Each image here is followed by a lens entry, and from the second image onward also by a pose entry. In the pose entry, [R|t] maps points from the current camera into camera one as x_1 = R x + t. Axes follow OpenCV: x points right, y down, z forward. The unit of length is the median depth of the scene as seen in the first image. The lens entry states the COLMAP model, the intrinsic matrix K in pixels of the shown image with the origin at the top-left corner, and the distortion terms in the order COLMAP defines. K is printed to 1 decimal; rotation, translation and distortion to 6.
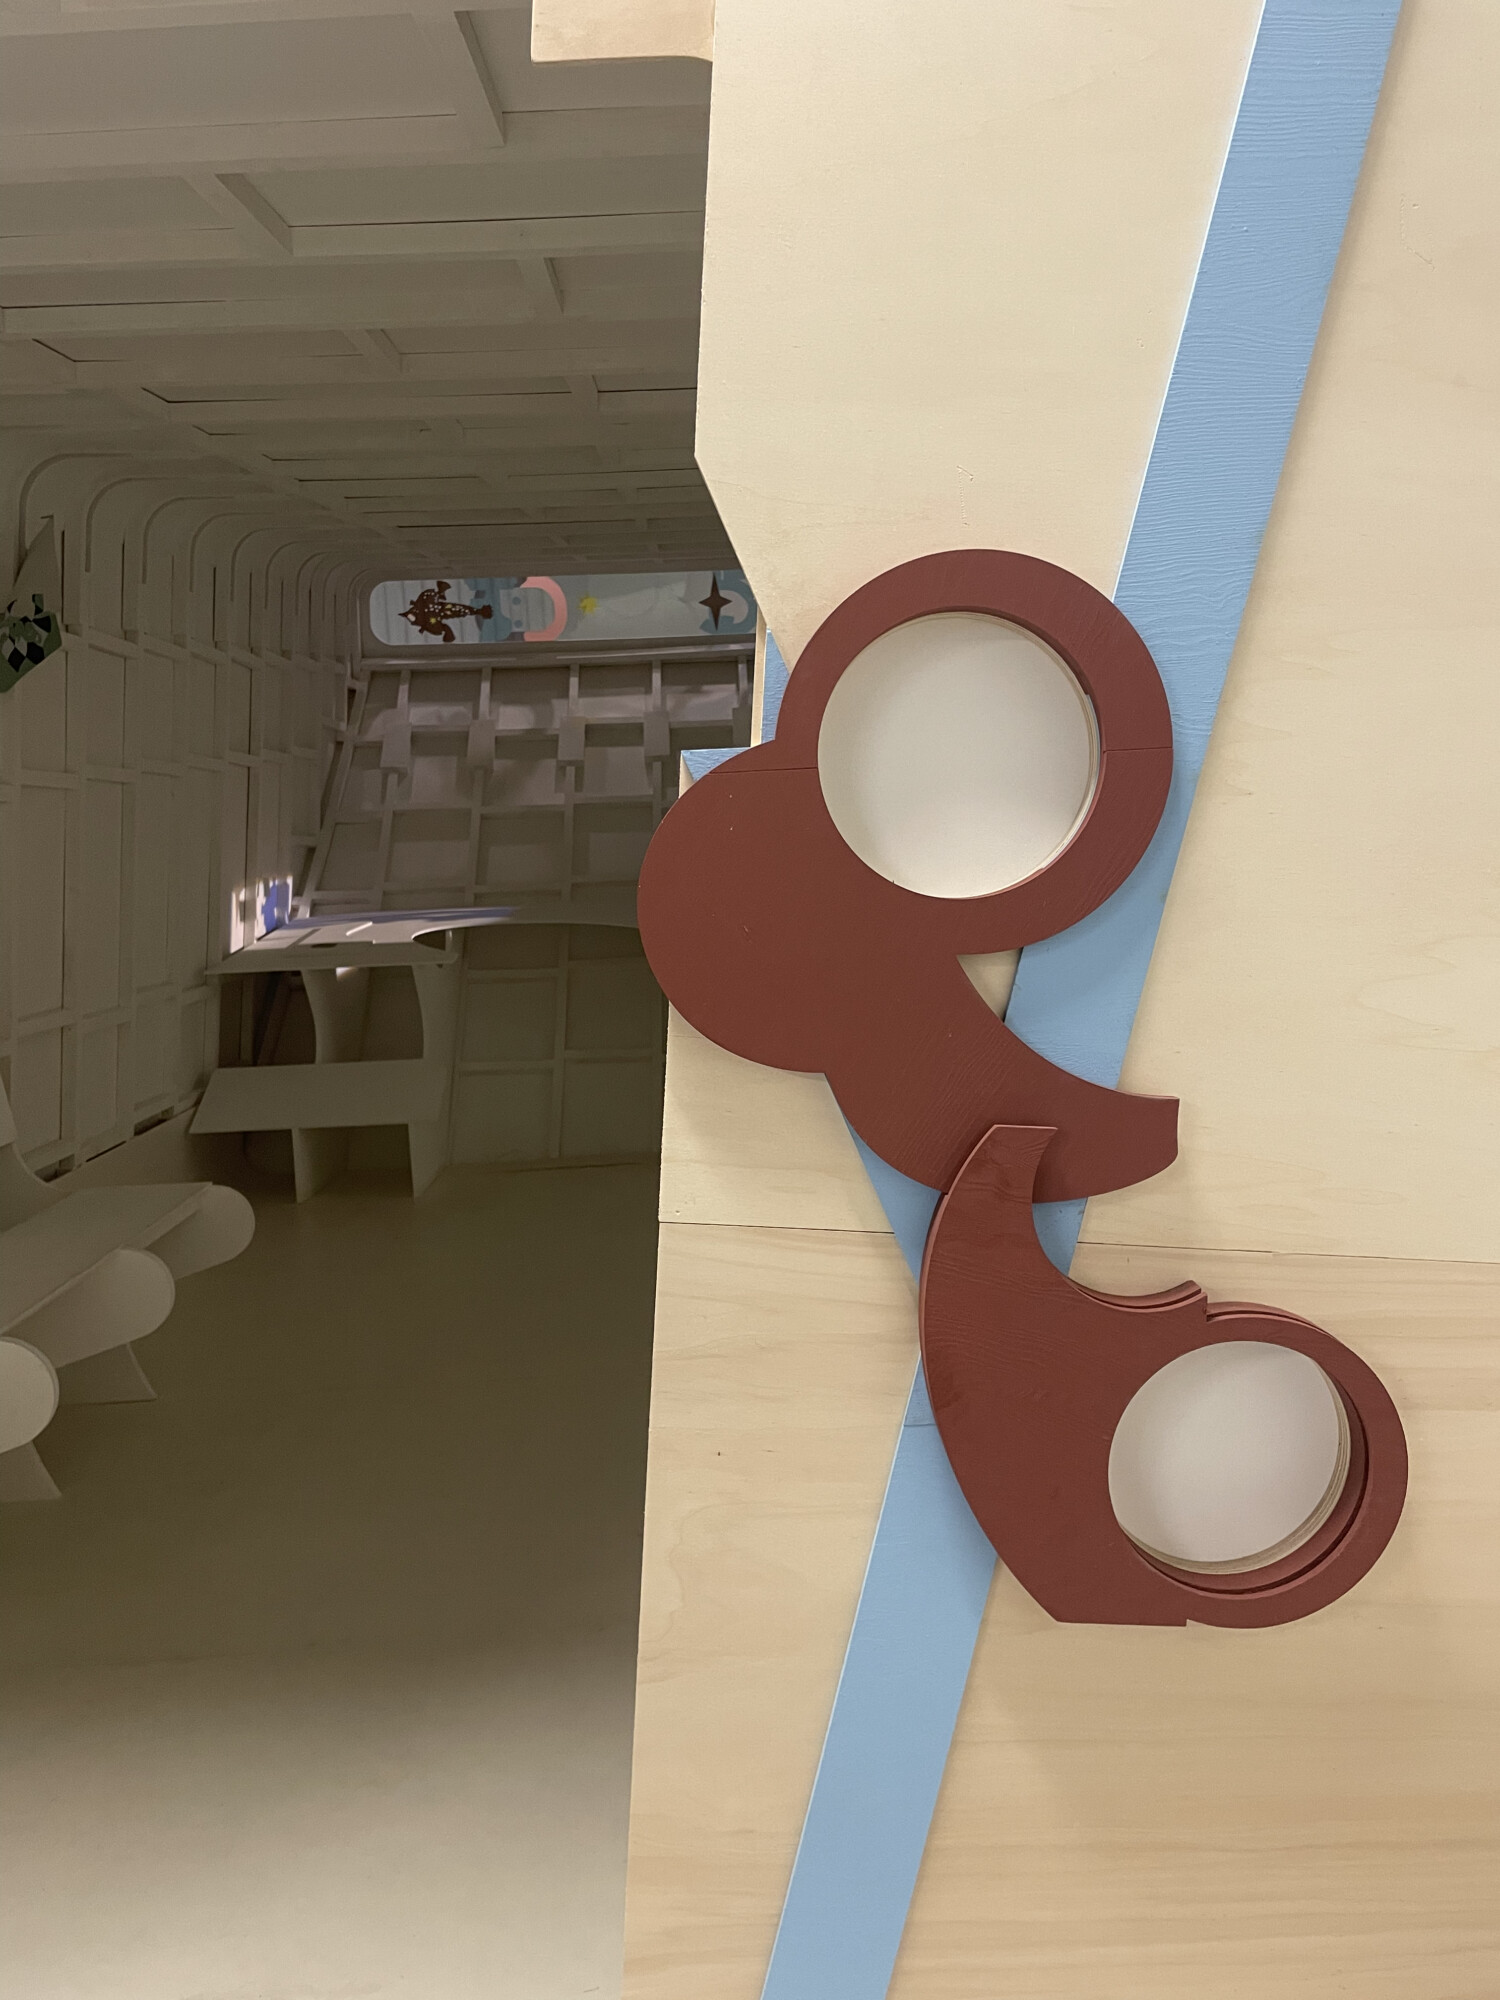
lens RADIAL K [[1524.2, 0, 752.3], [0, 1524.2, 990.5], [0, 0, 1]] dist [0.041396, -0.038111]
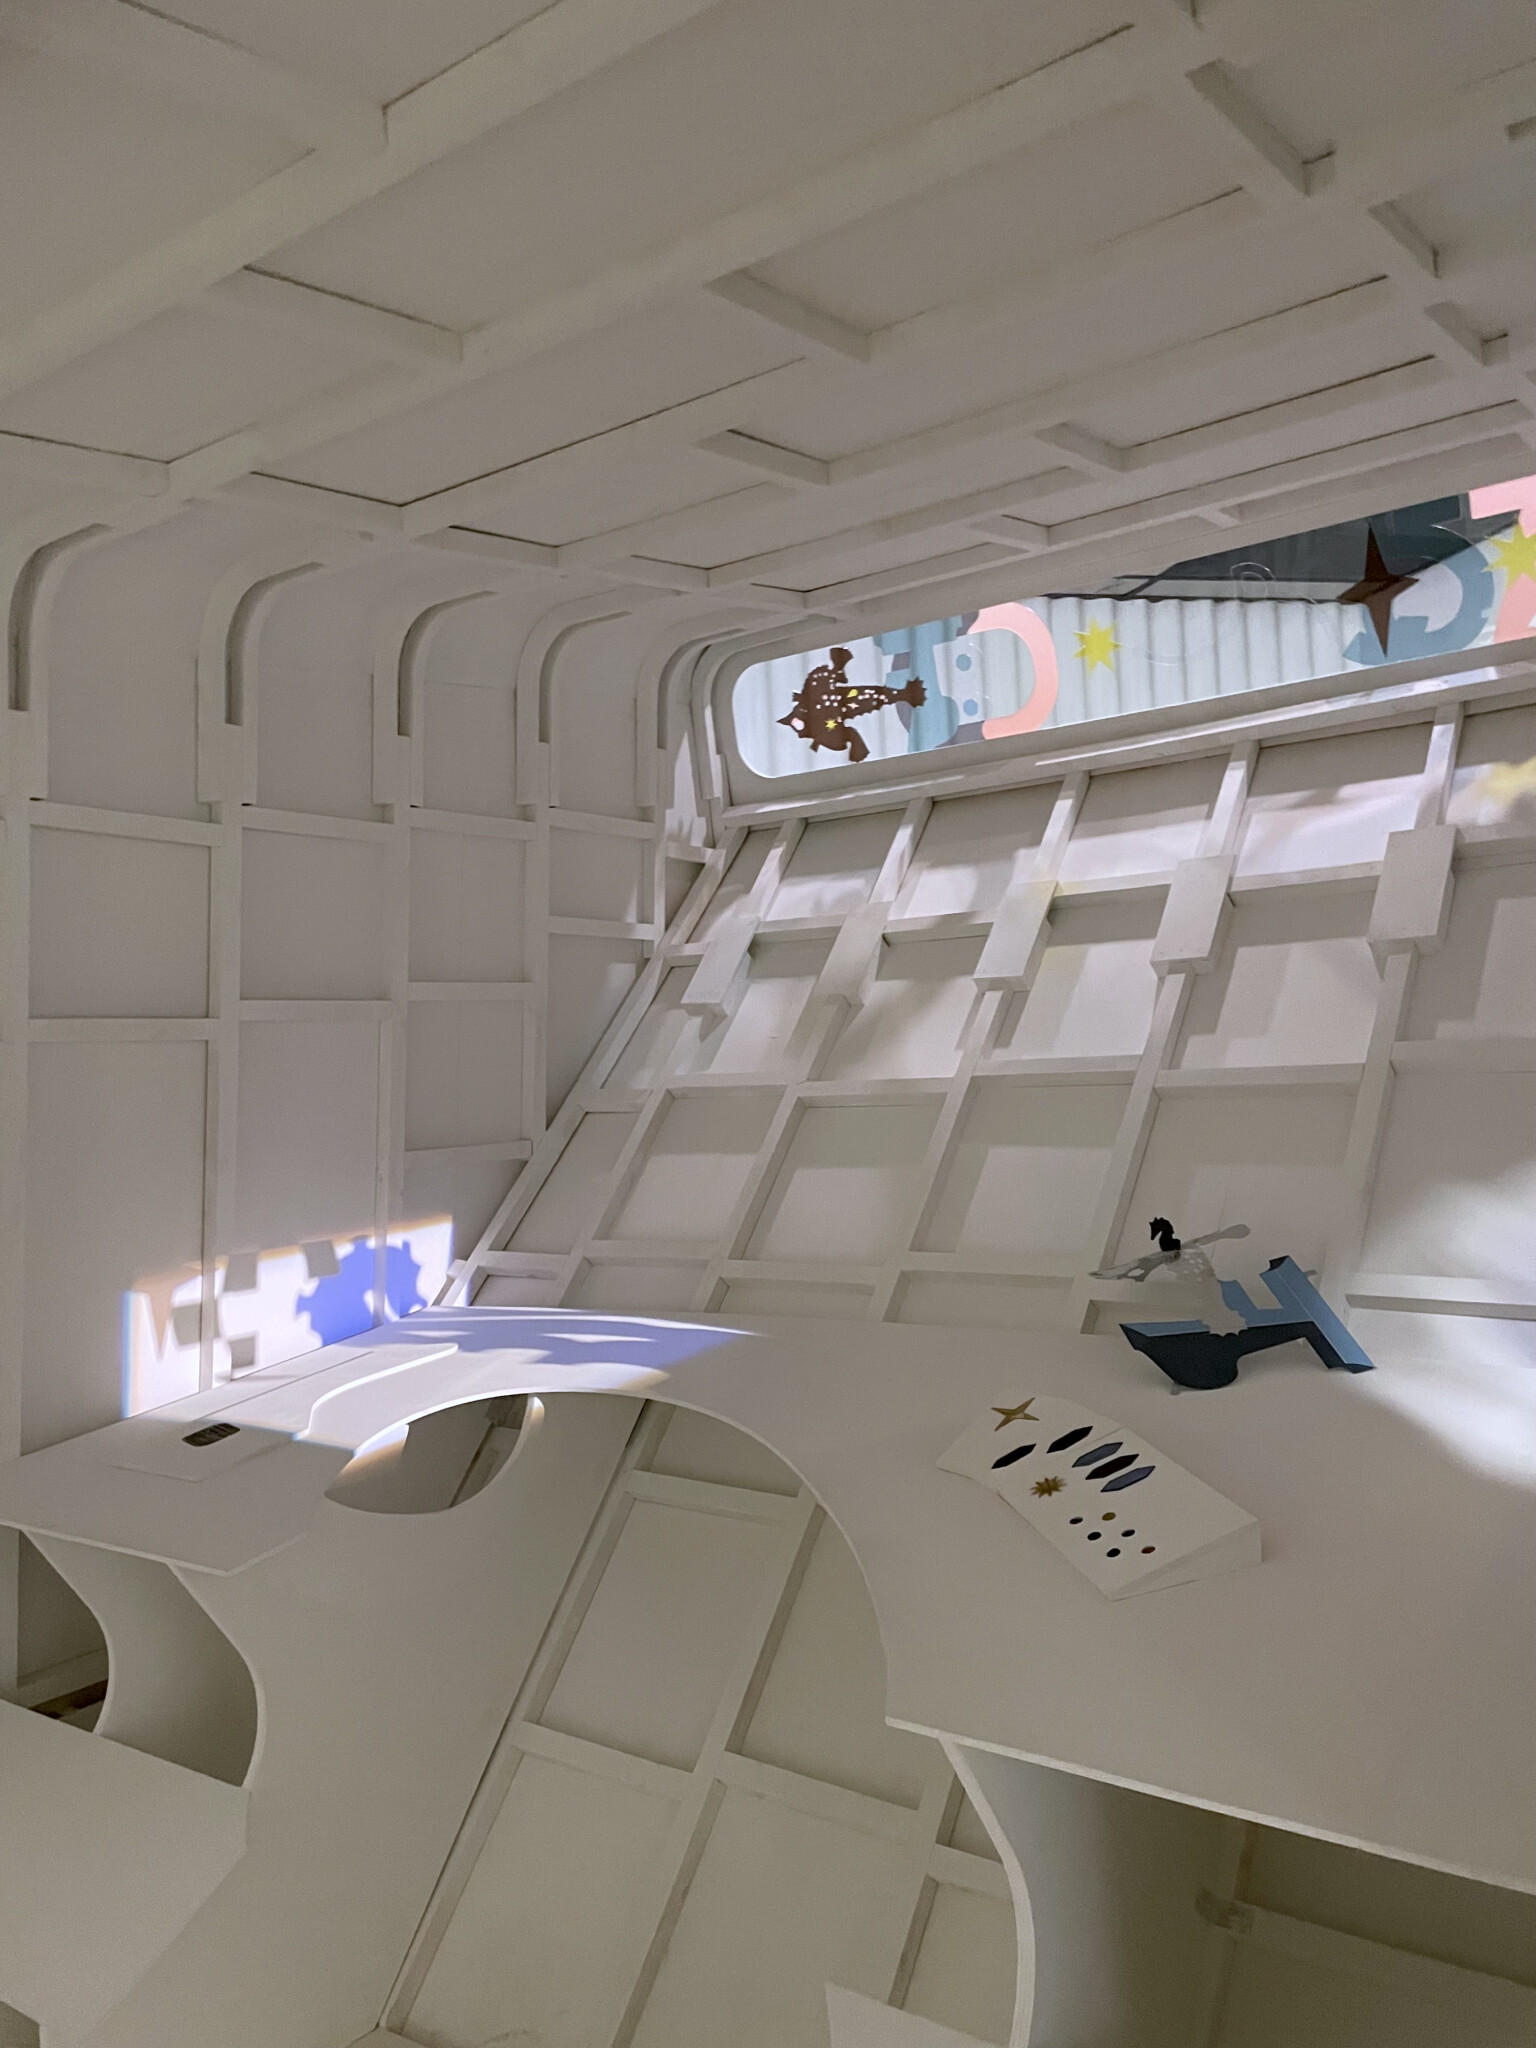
lens RADIAL K [[1560.7, 0, 789.0], [0, 1560.7, 1030.2], [0, 0, 1]] dist [0.041396, -0.038111]
pose [[0.795307, -0.016305, -0.605988, 0.109929], [-0.036781, 0.996499, -0.075083, -0.093757], [0.605090, 0.082003, 0.791923, 0.568597]]
